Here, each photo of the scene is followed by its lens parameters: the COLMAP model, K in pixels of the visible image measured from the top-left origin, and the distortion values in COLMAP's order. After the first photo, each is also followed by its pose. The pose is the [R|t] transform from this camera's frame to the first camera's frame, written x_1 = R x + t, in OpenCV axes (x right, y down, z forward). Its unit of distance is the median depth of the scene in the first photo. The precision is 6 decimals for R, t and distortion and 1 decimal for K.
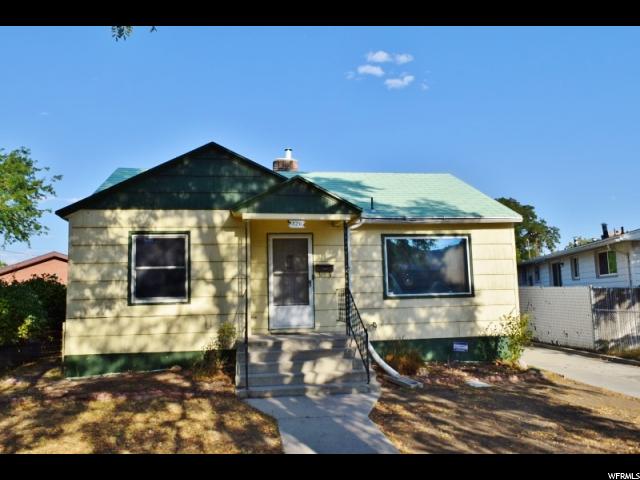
lens RADIAL K [[504.0, 0, 317.6], [0, 504.0, 241.1], [0, 0, 1]] dist [-0.009907, -0.000141]
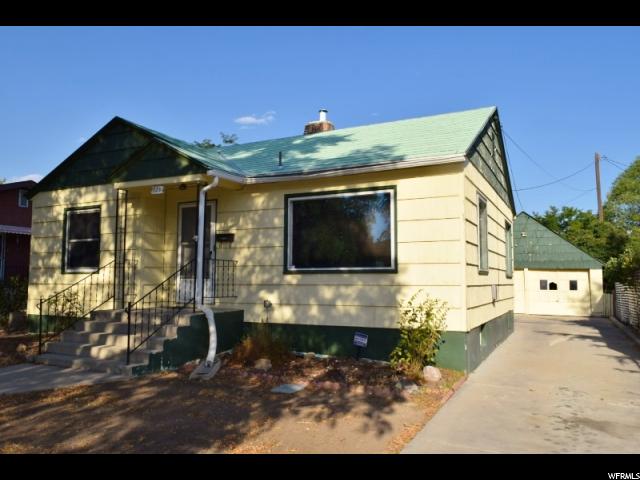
lens RADIAL K [[504.0, 0, 317.9], [0, 504.0, 239.2], [0, 0, 1]] dist [-0.009907, -0.000141]
pose [[0.811532, -0.024146, -0.583808, 0.682708], [0.040446, 0.999071, 0.014901, 0.050526], [0.582906, -0.035705, 0.811755, 0.382862]]
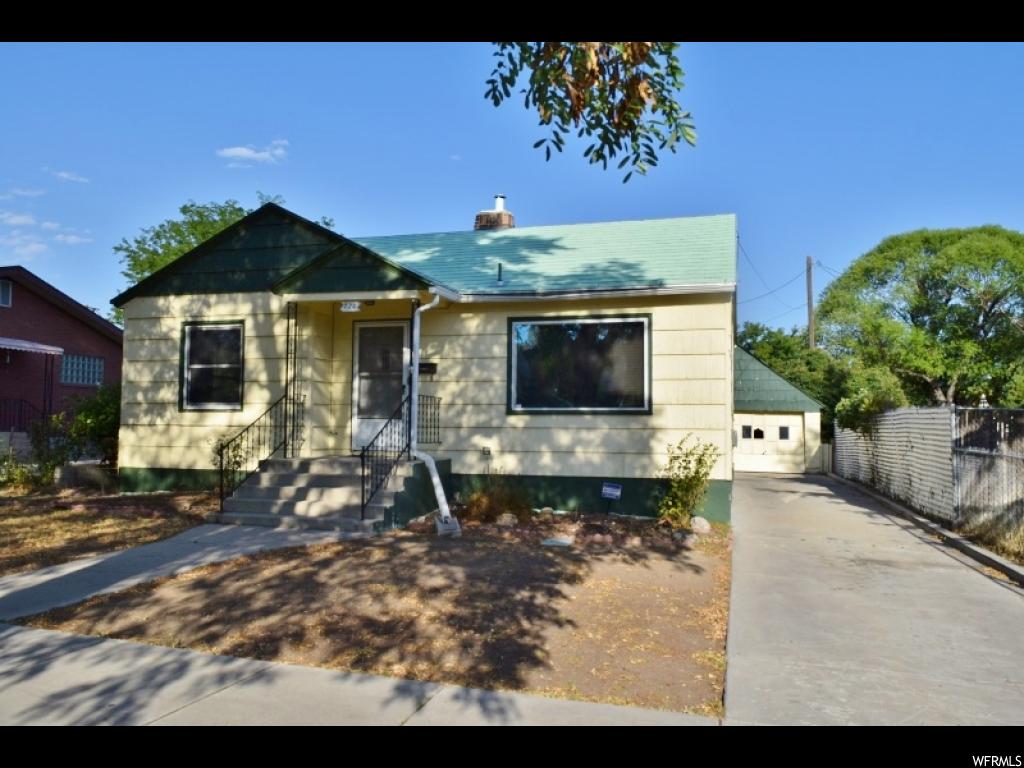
lens RADIAL K [[806.4, 0, 508.3], [0, 806.4, 382.1], [0, 0, 1]] dist [-0.009907, -0.000141]
pose [[0.906376, 0.006595, -0.422421, 0.611323], [0.014859, 0.998762, 0.047475, 0.021177], [0.422211, -0.049307, 0.905155, 0.030288]]
